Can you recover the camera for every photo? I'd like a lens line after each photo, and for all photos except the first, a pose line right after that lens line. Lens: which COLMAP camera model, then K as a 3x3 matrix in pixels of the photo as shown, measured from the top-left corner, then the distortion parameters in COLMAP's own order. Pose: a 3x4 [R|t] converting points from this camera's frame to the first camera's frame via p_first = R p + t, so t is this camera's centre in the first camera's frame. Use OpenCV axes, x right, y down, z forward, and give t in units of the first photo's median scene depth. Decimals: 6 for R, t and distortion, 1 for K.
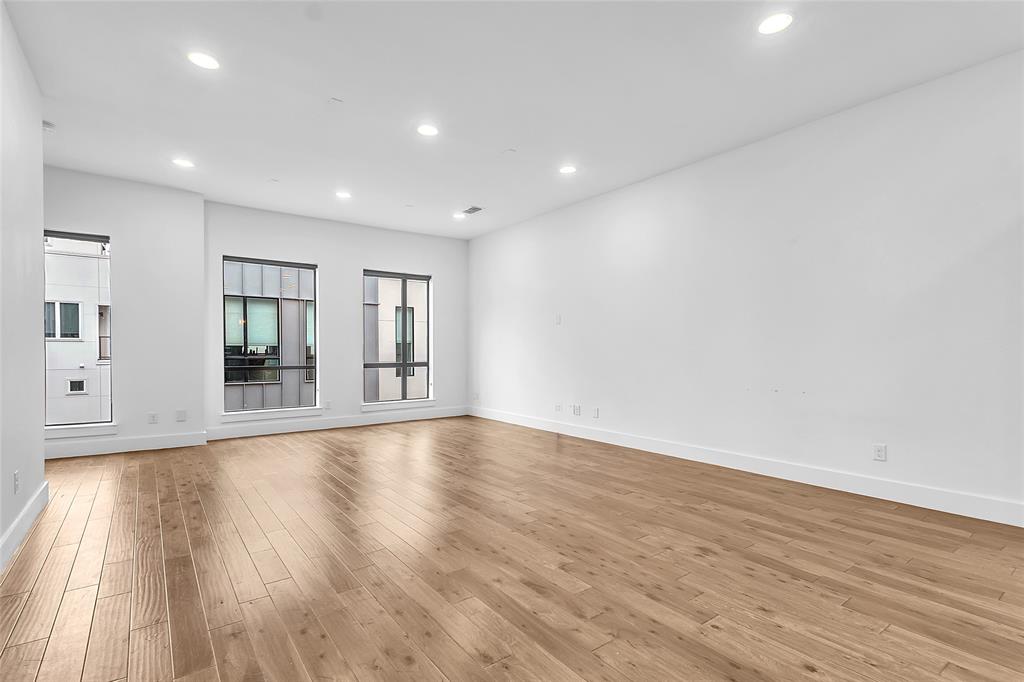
lens RADIAL K [[500.8, 0, 516.4], [0, 500.8, 351.9], [0, 0, 1]] dist [0.015930, -0.004897]
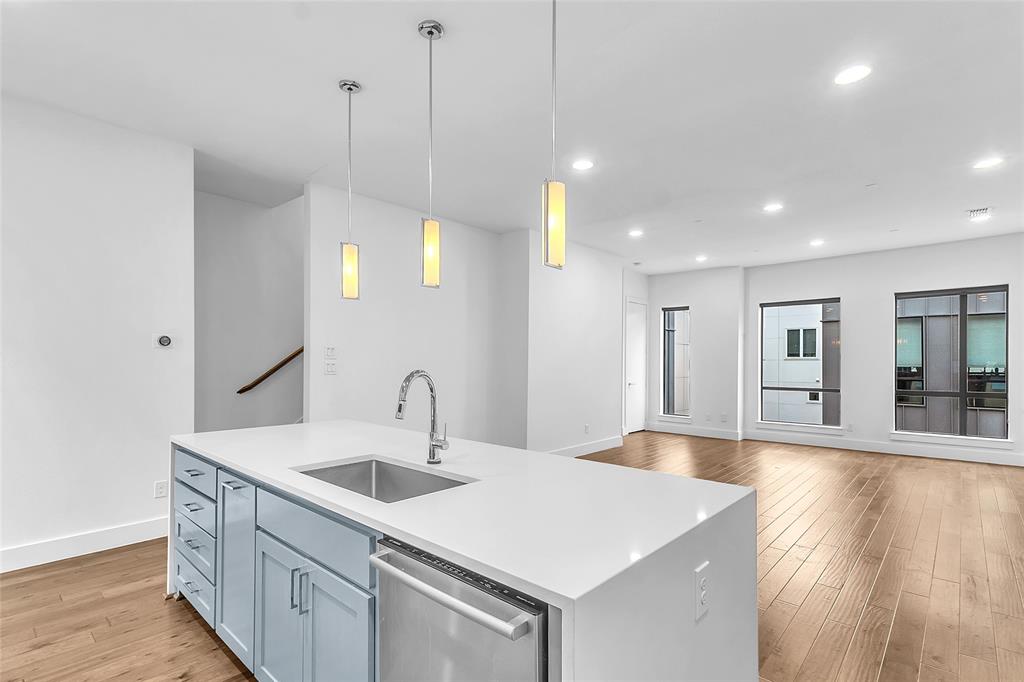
lens RADIAL K [[500.8, 0, 490.1], [0, 500.8, 358.9], [0, 0, 1]] dist [0.015930, -0.004897]
pose [[0.157310, -0.005890, -0.987532, 0.564585], [-0.003803, 0.999971, -0.006570, -0.029561], [0.987542, 0.004789, 0.157283, 0.066977]]
